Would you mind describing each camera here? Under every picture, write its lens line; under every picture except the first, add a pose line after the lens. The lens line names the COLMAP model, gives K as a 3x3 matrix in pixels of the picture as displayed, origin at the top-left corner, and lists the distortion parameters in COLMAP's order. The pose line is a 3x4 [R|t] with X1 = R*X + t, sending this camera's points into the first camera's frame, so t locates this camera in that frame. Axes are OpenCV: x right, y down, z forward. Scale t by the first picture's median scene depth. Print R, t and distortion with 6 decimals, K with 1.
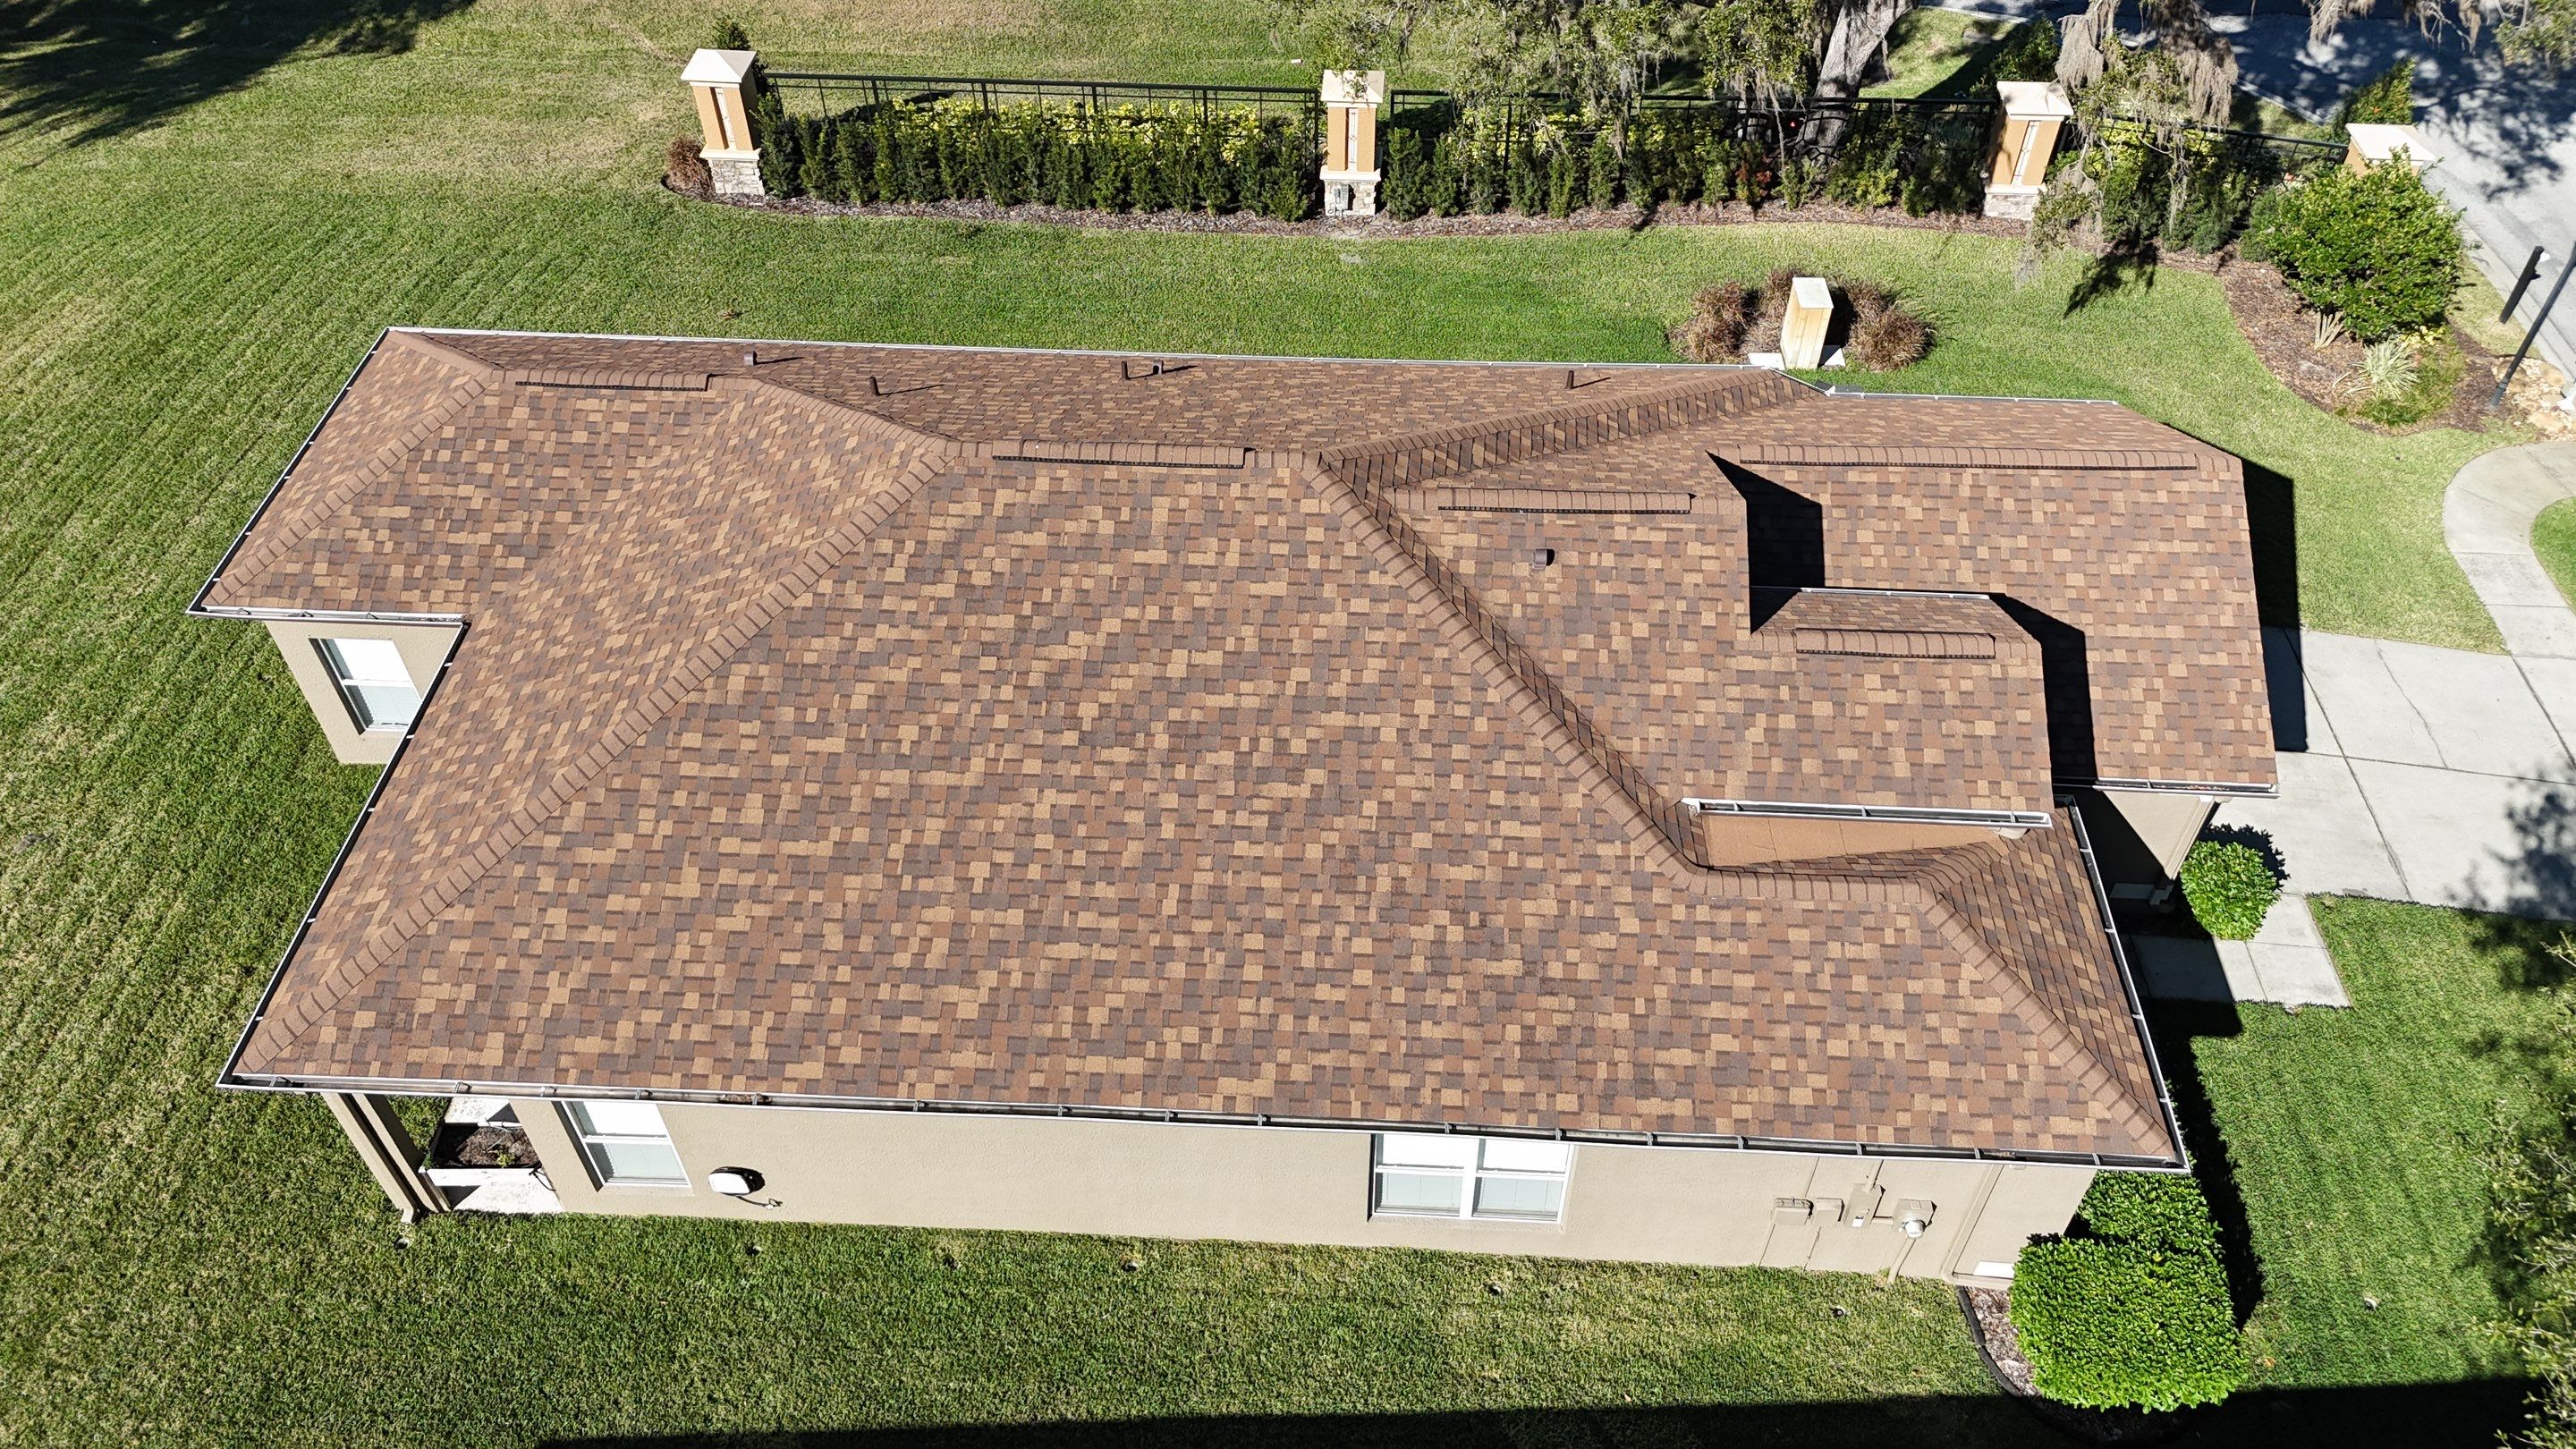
lens RADIAL K [[1906.8, 0, 1314.4], [0, 1906.8, 710.6], [0, 0, 1]] dist [0.072109, -0.063928]
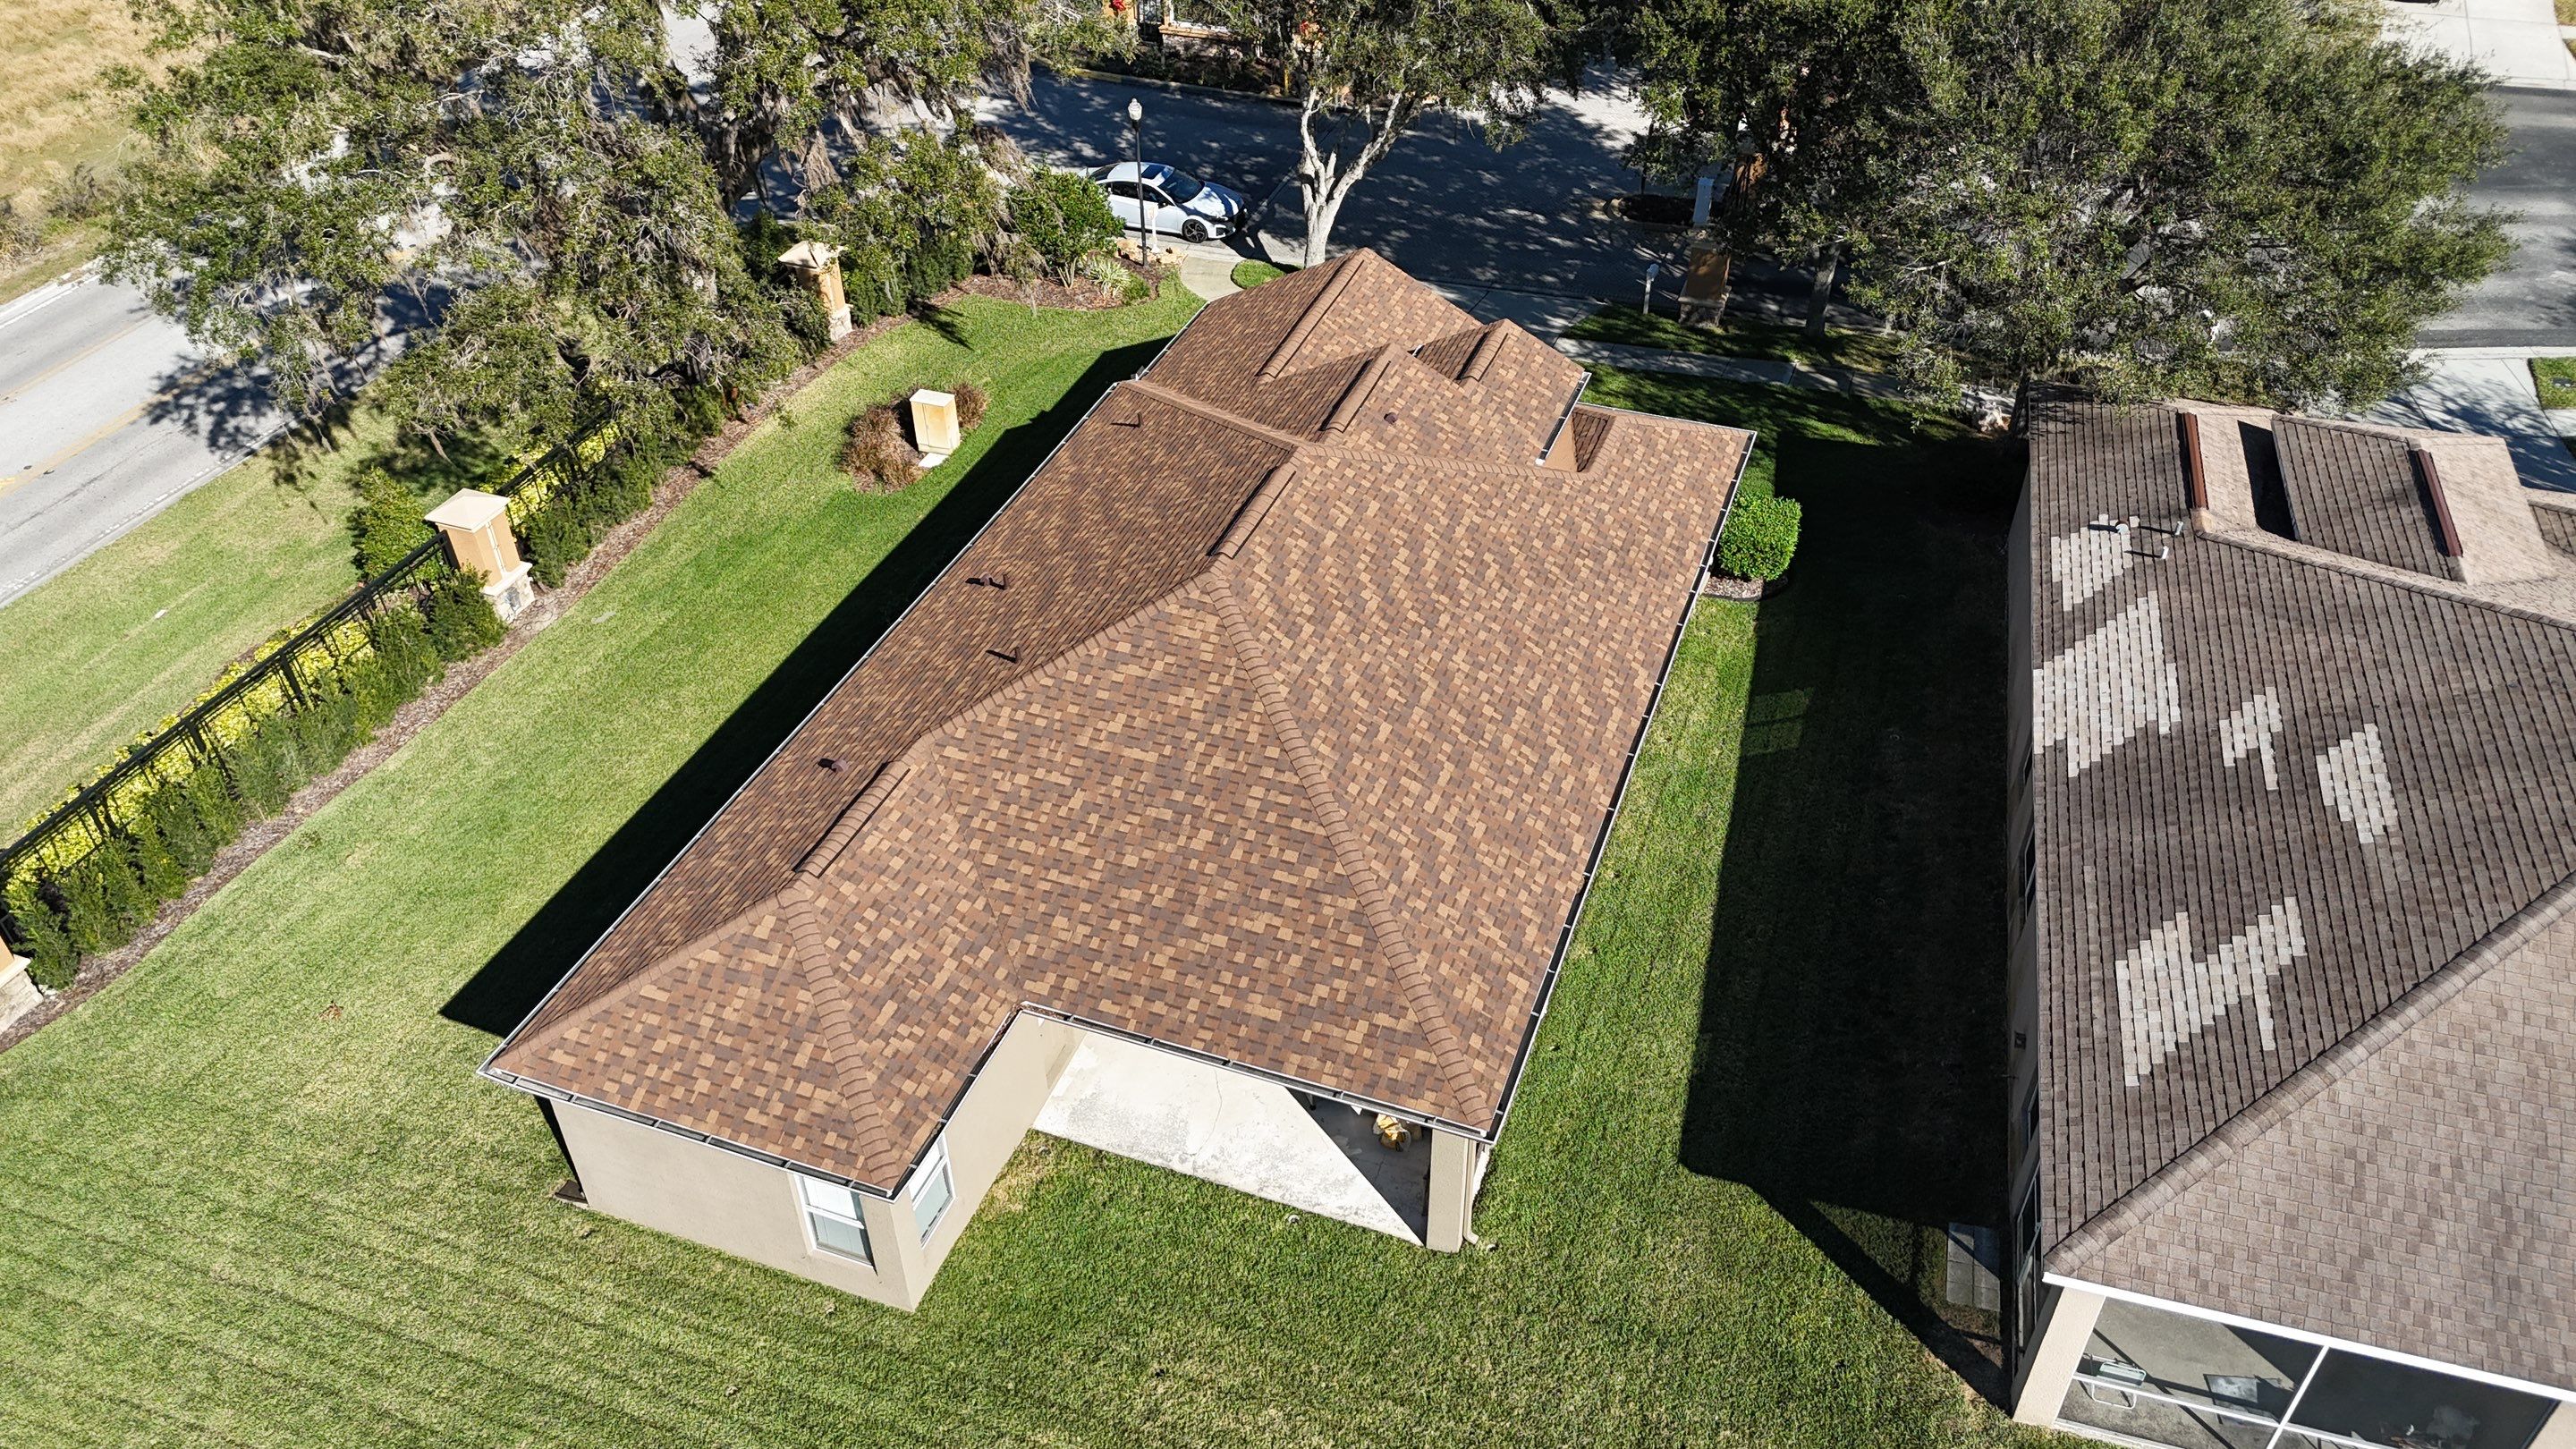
lens RADIAL K [[1906.8, 0, 1298.3], [0, 1906.8, 699.7], [0, 0, 1]] dist [0.072109, -0.063928]
pose [[0.302537, -0.586145, 0.751602, -1.267635], [0.679999, 0.685293, 0.260718, -0.393612], [-0.667887, 0.432212, 0.605905, 0.166061]]
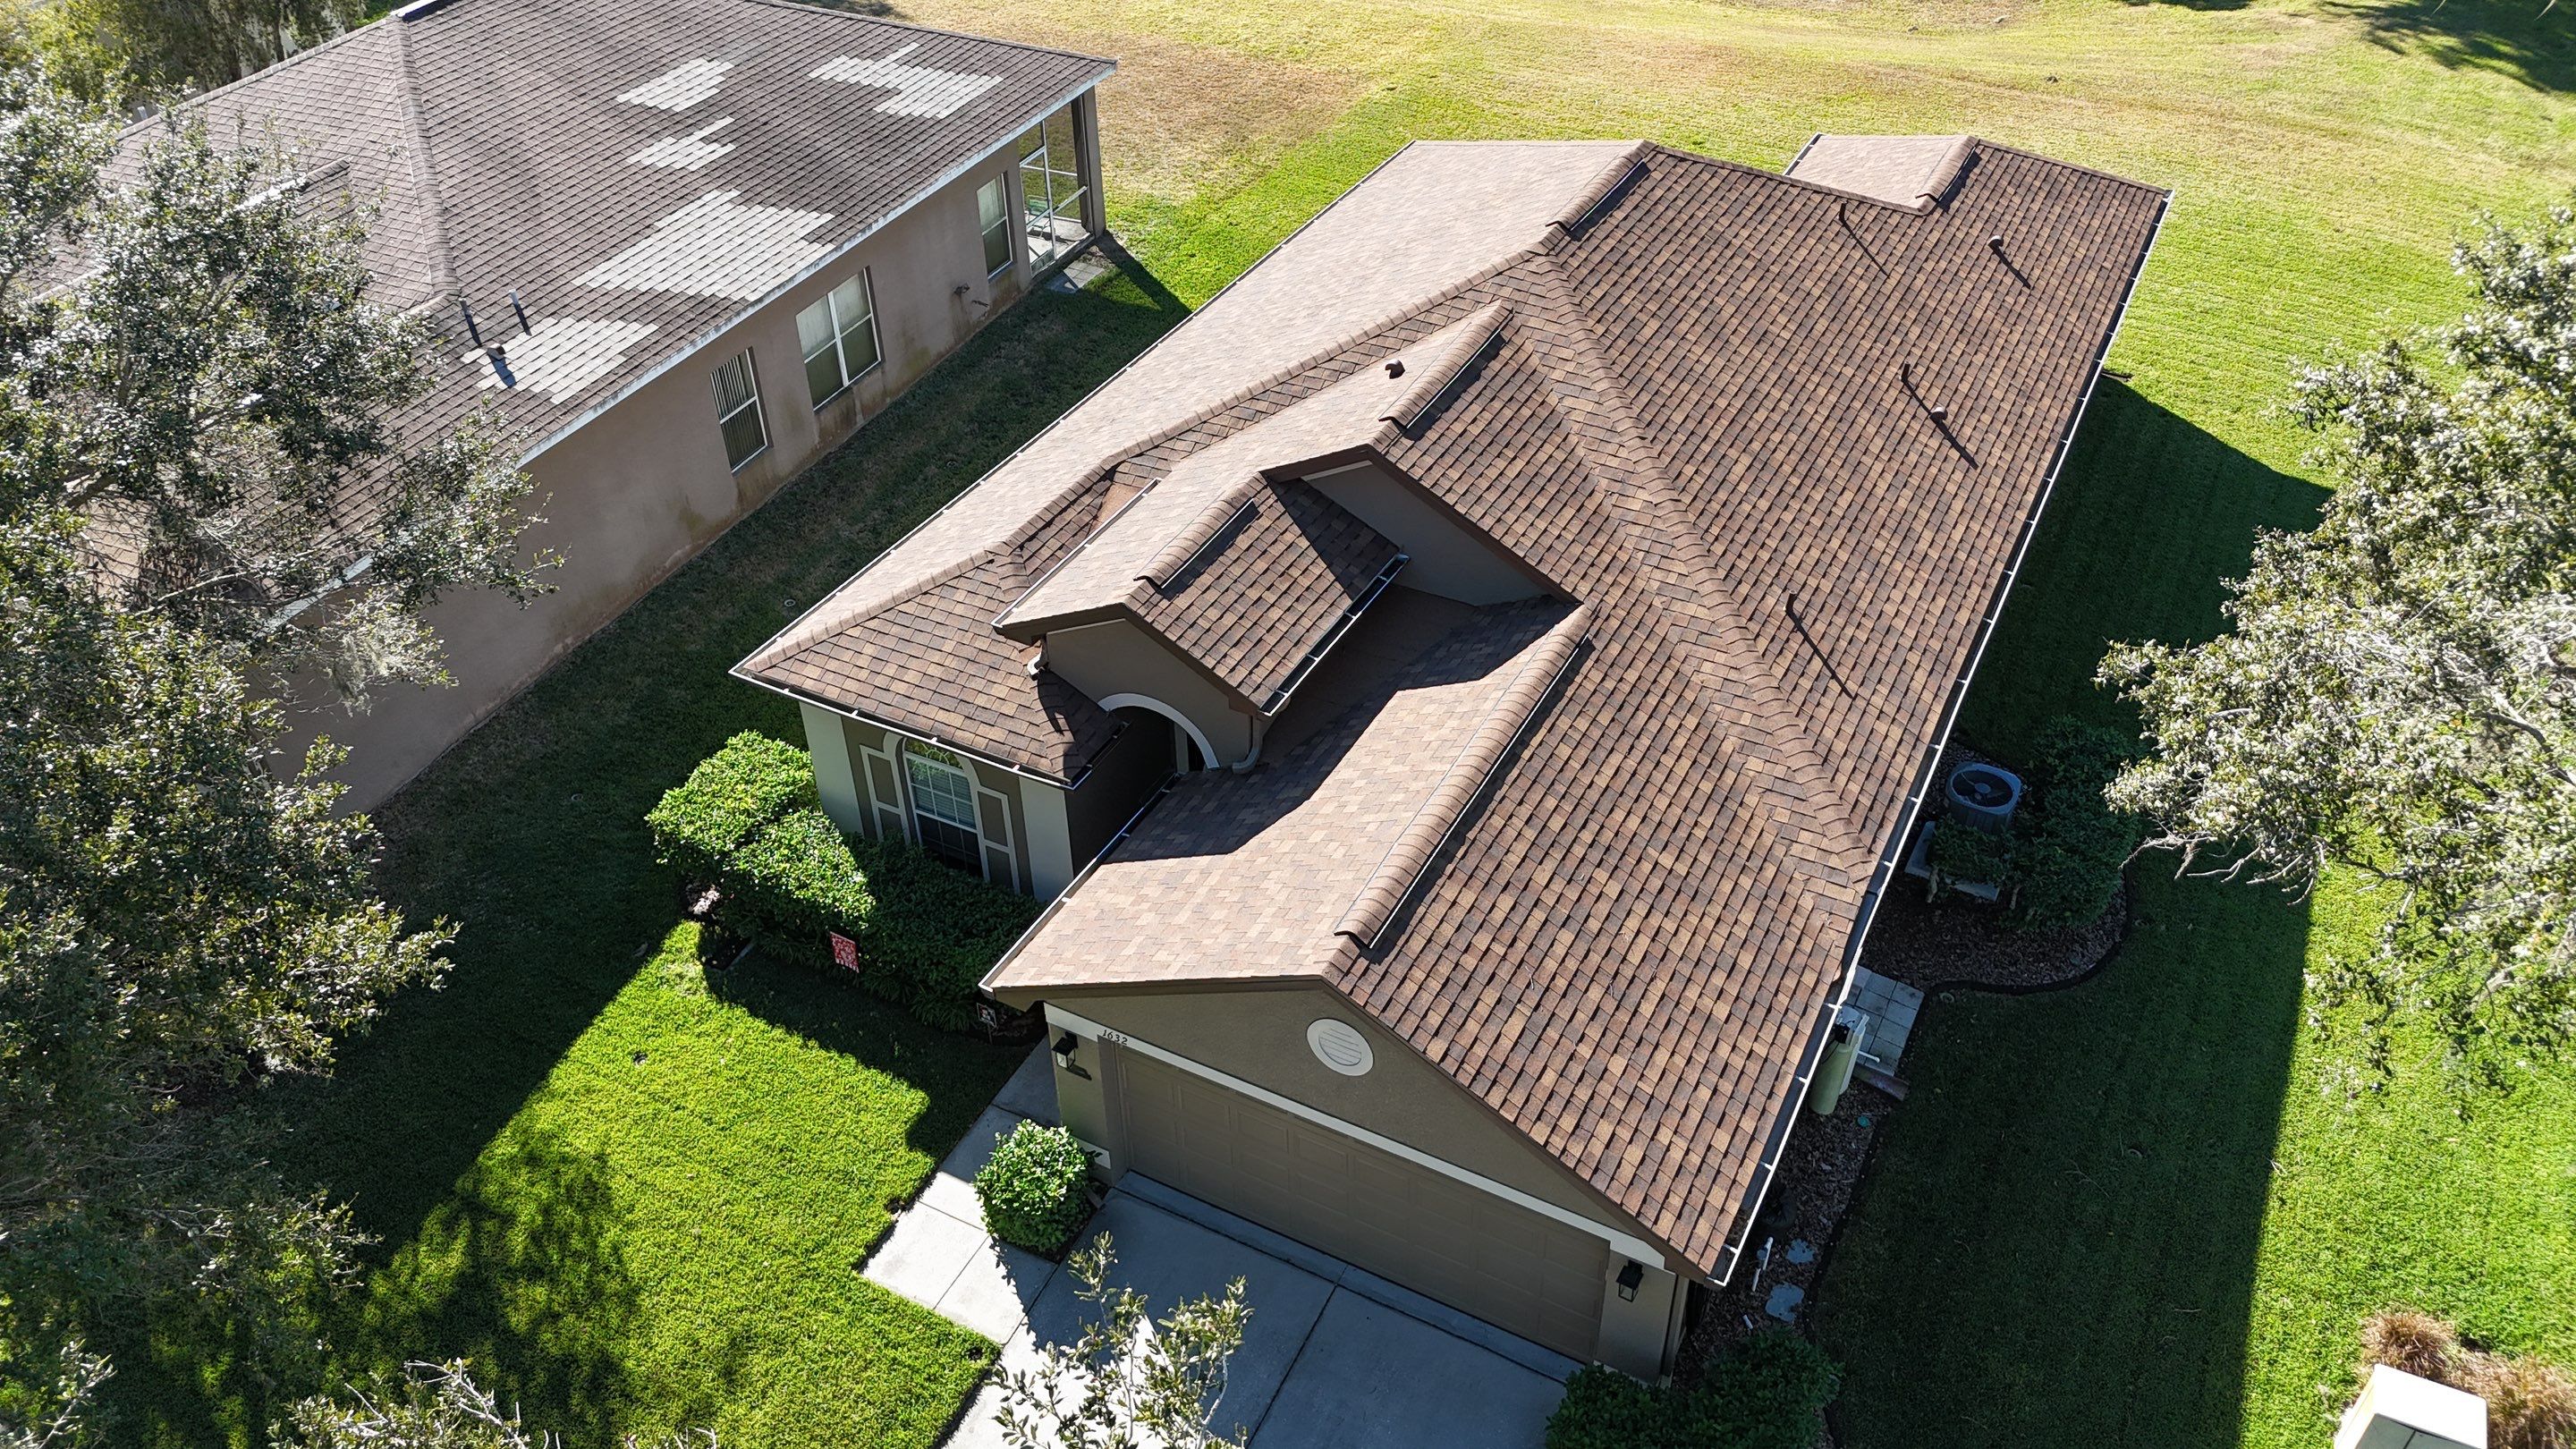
lens RADIAL K [[1906.8, 0, 1304.1], [0, 1906.8, 709.4], [0, 0, 1]] dist [0.072109, -0.063928]
pose [[-0.417915, 0.551952, -0.721592, 1.051209], [-0.635432, 0.390072, 0.666385, -0.709591], [0.649286, 0.737016, 0.187711, 0.897836]]
